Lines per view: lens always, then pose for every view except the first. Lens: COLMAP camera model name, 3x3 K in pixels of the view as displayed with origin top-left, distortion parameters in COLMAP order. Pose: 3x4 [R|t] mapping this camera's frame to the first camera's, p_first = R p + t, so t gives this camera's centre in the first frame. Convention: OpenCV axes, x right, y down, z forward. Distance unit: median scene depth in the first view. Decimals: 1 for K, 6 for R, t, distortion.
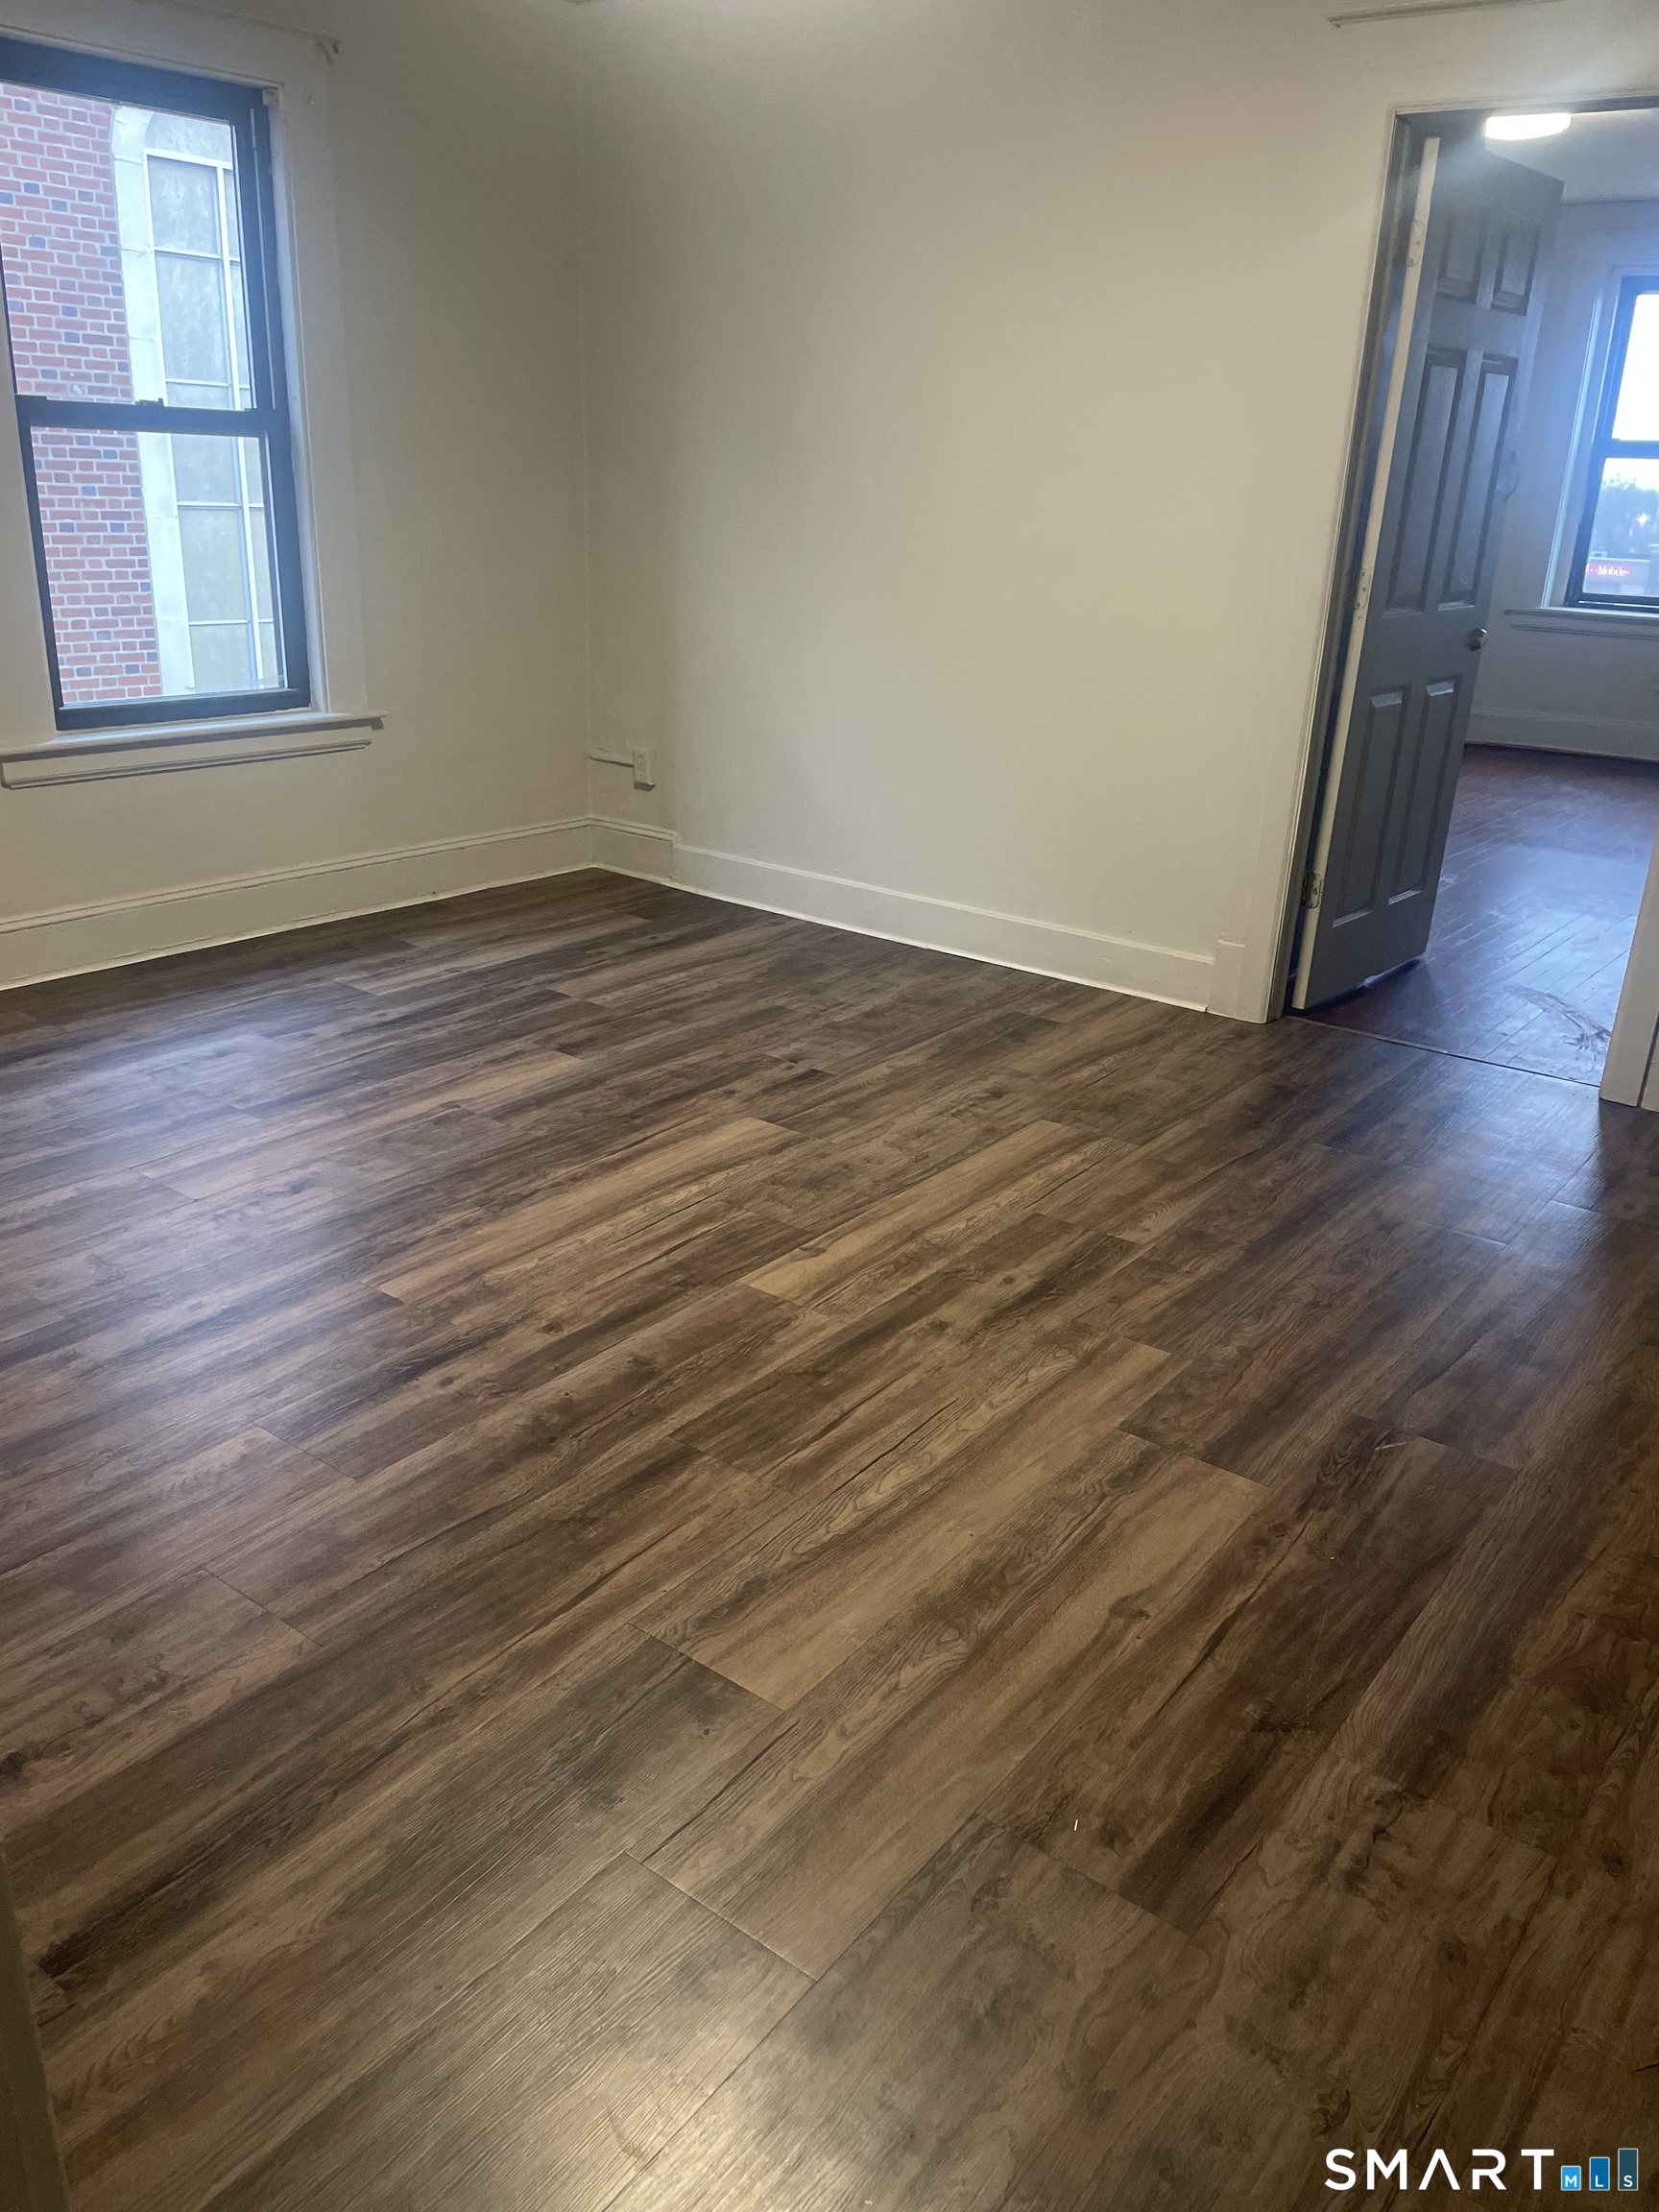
lens RADIAL K [[1670.6, 0, 820.2], [0, 1670.6, 1095.8], [0, 0, 1]] dist [0.064495, -0.012771]
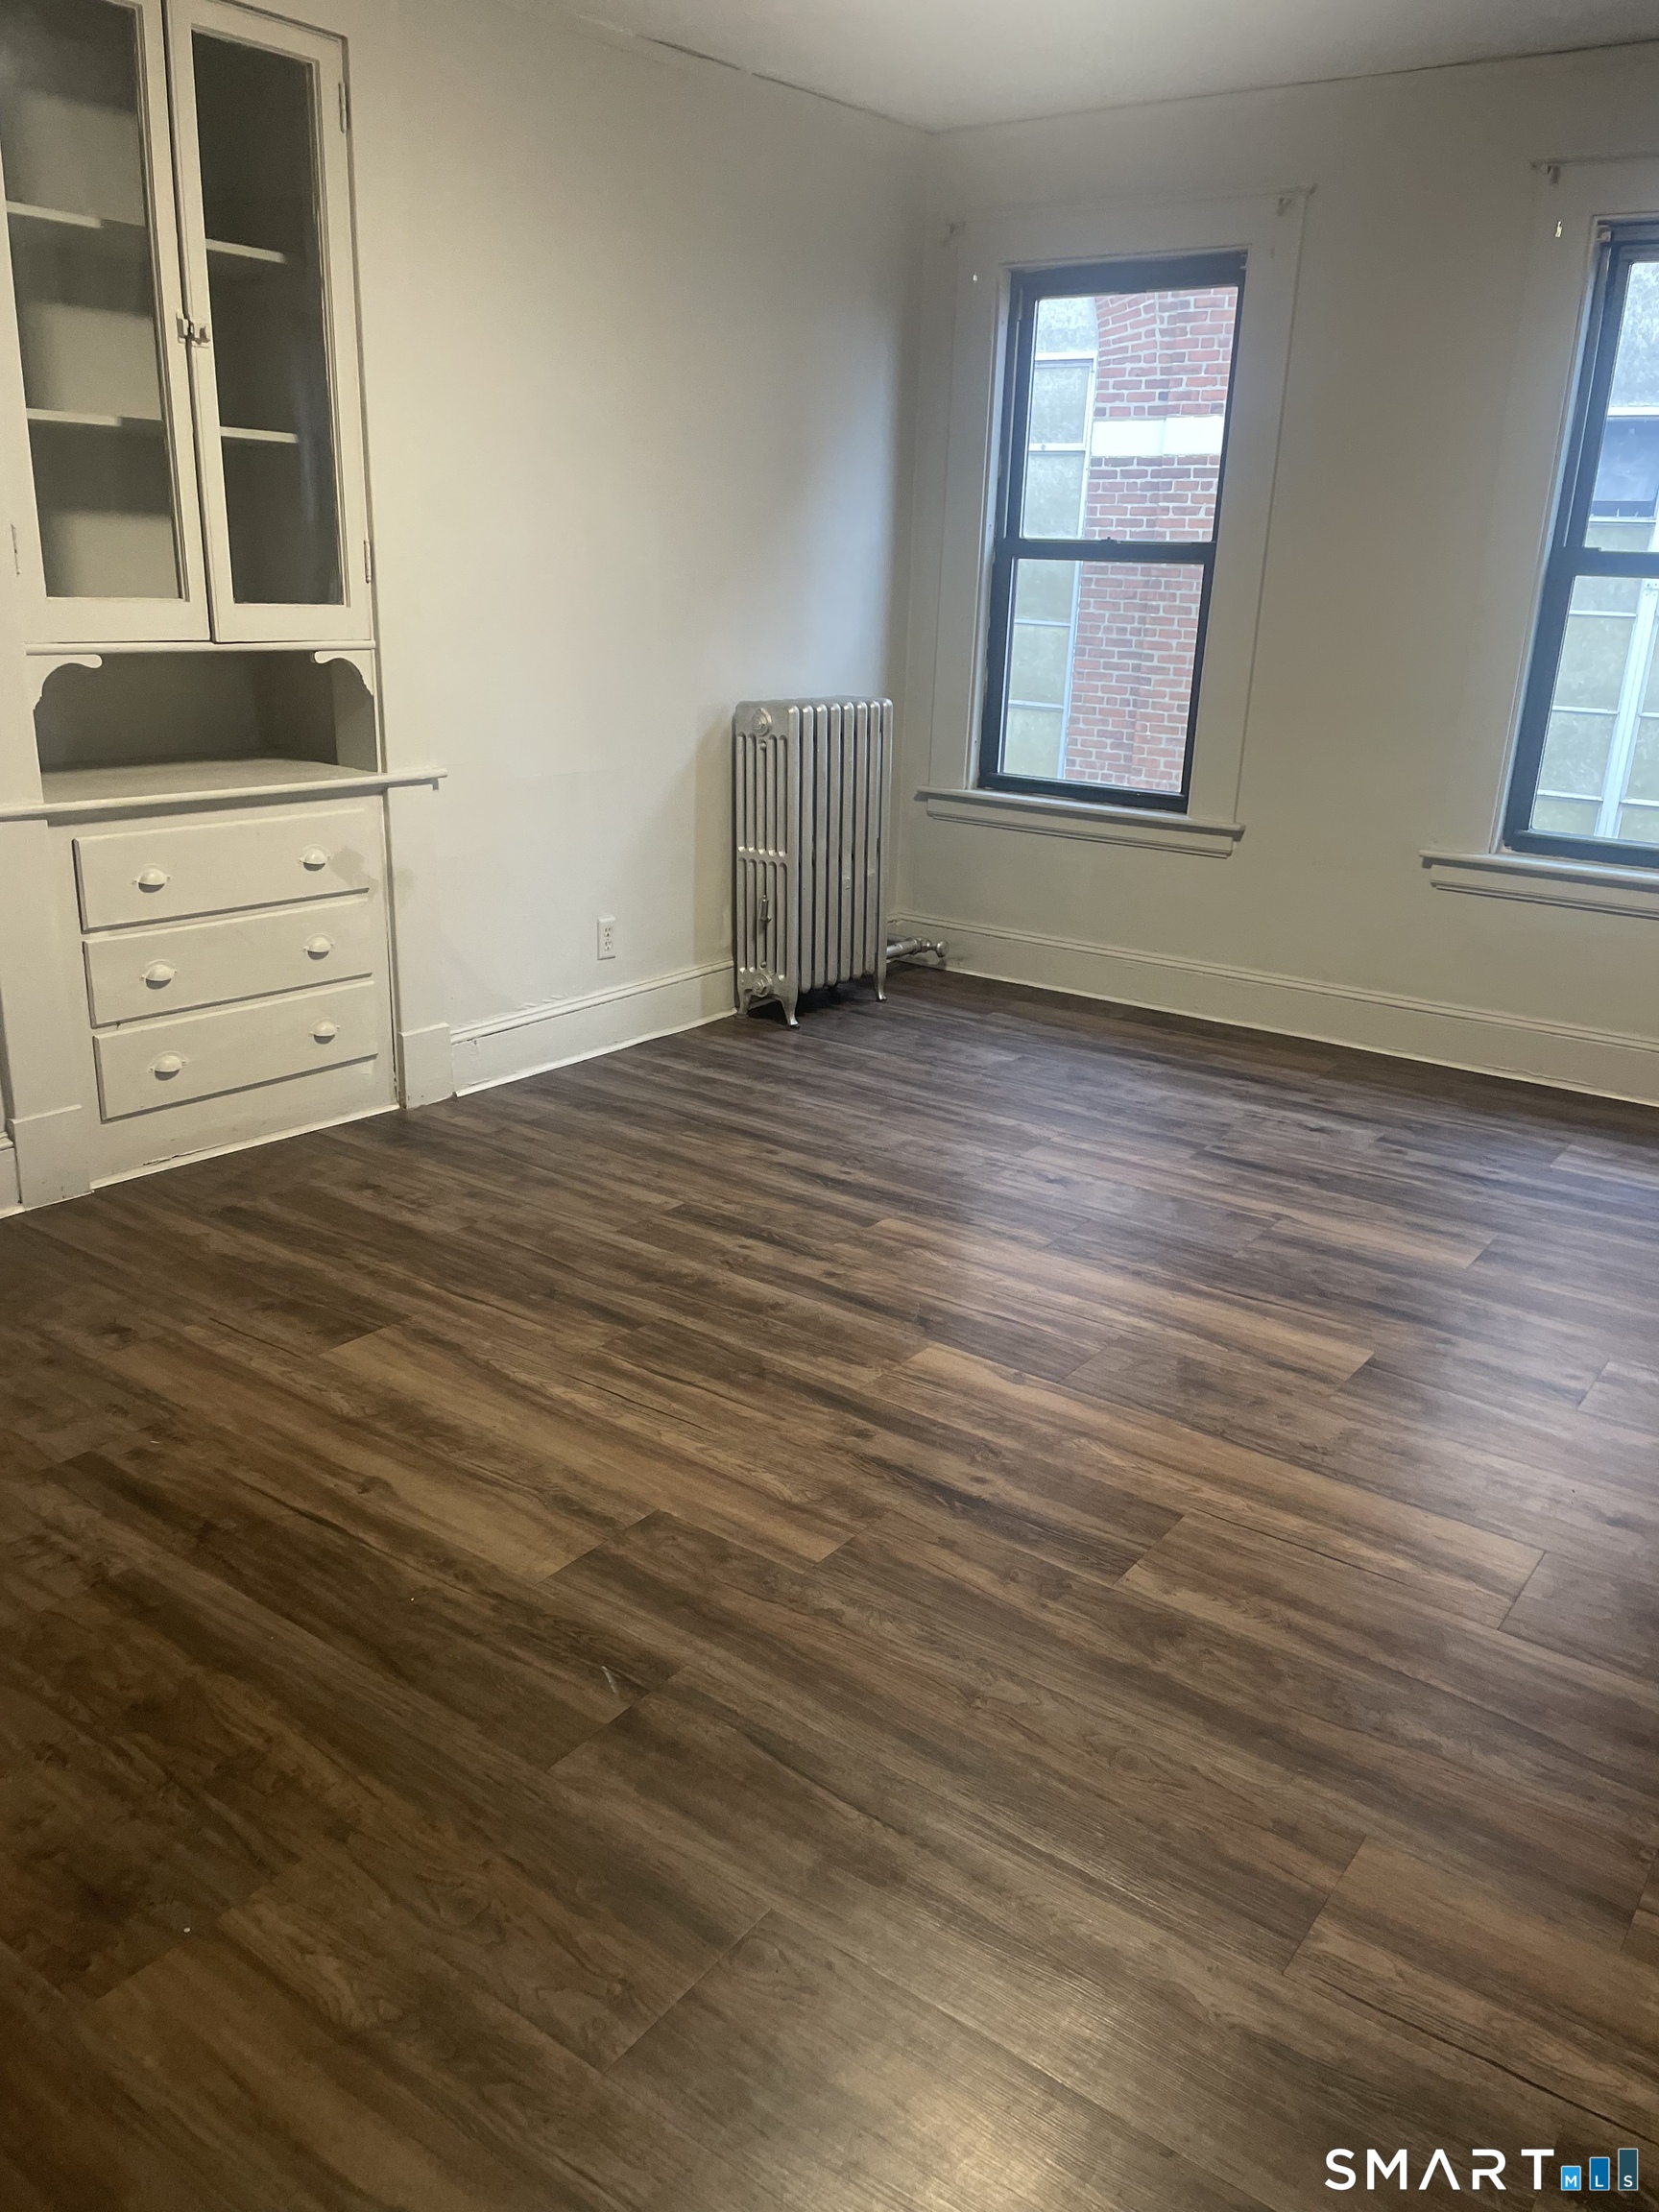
lens RADIAL K [[1670.6, 0, 823.0], [0, 1670.6, 1104.8], [0, 0, 1]] dist [0.064495, -0.012771]
pose [[0.026446, 0.281313, -0.959252, 0.881174], [-0.382802, 0.889293, 0.250243, -0.246879], [0.923452, 0.360585, 0.131206, 0.730863]]
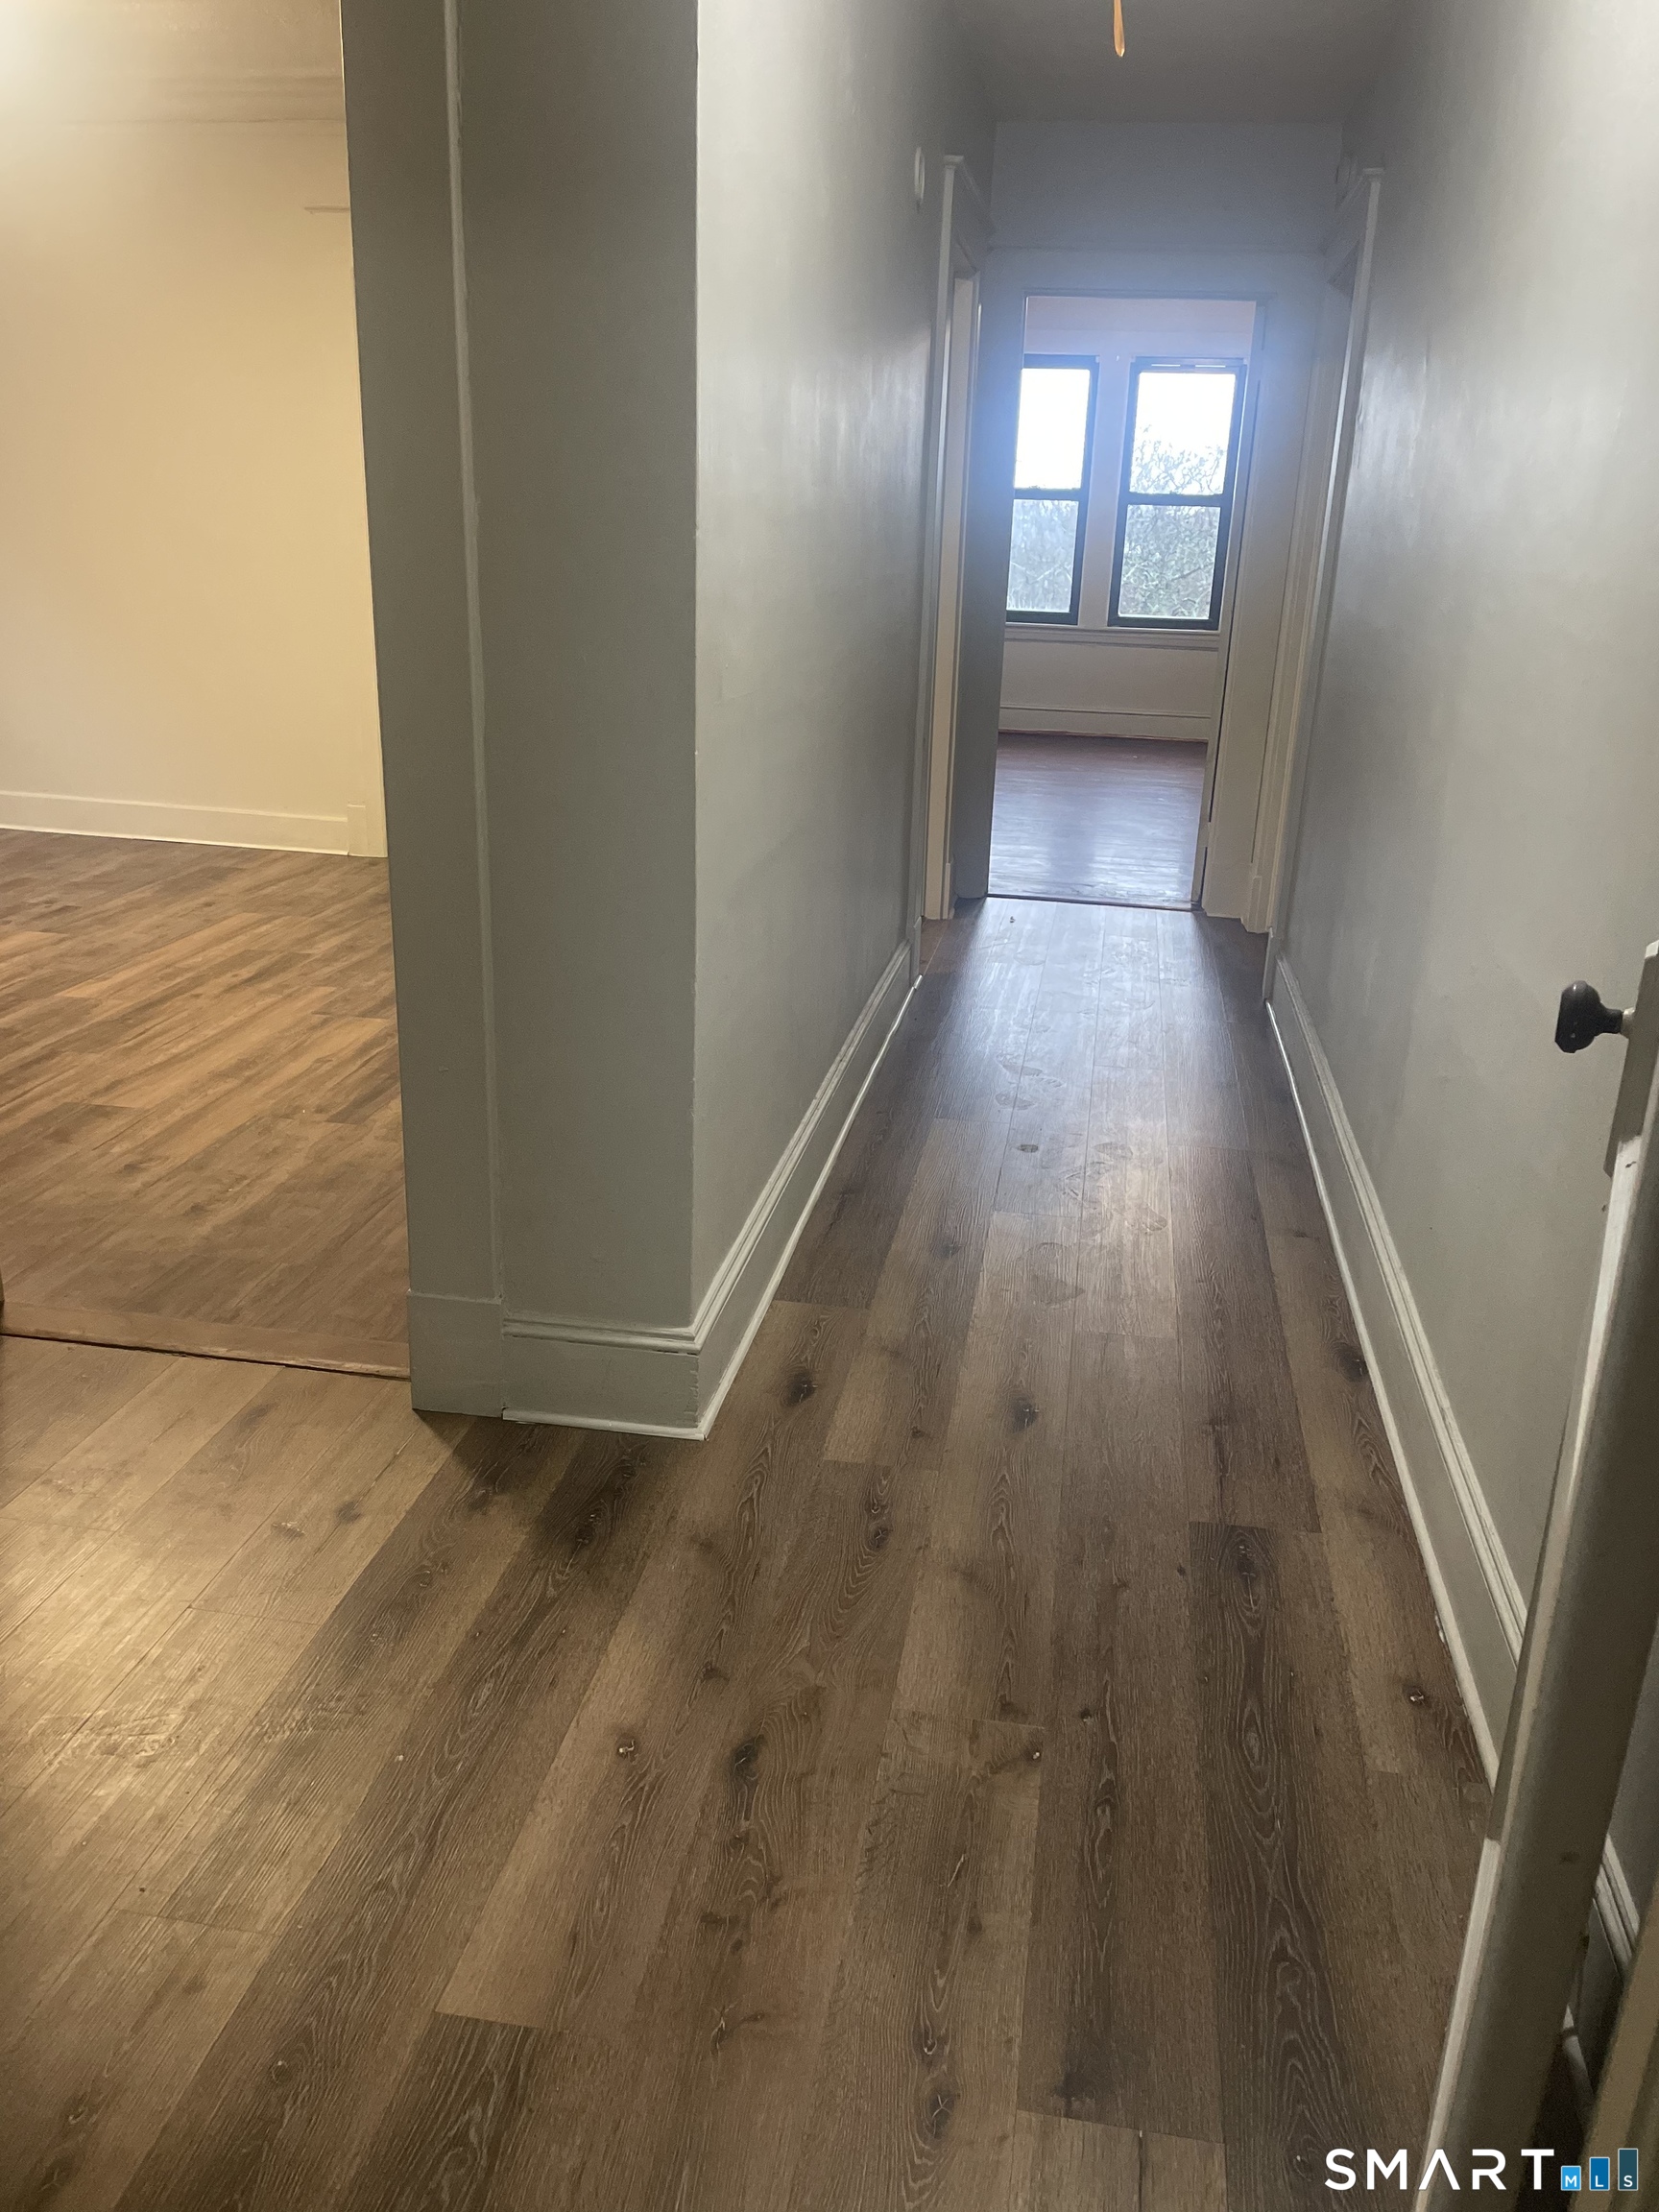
lens RADIAL K [[1670.6, 0, 841.4], [0, 1670.6, 1086.6], [0, 0, 1]] dist [0.064495, -0.012771]
pose [[0.880334, -0.157254, 0.447531, -0.122546], [0.162172, 0.986377, 0.027587, 0.267704], [-0.445772, 0.048291, 0.893843, -0.750957]]
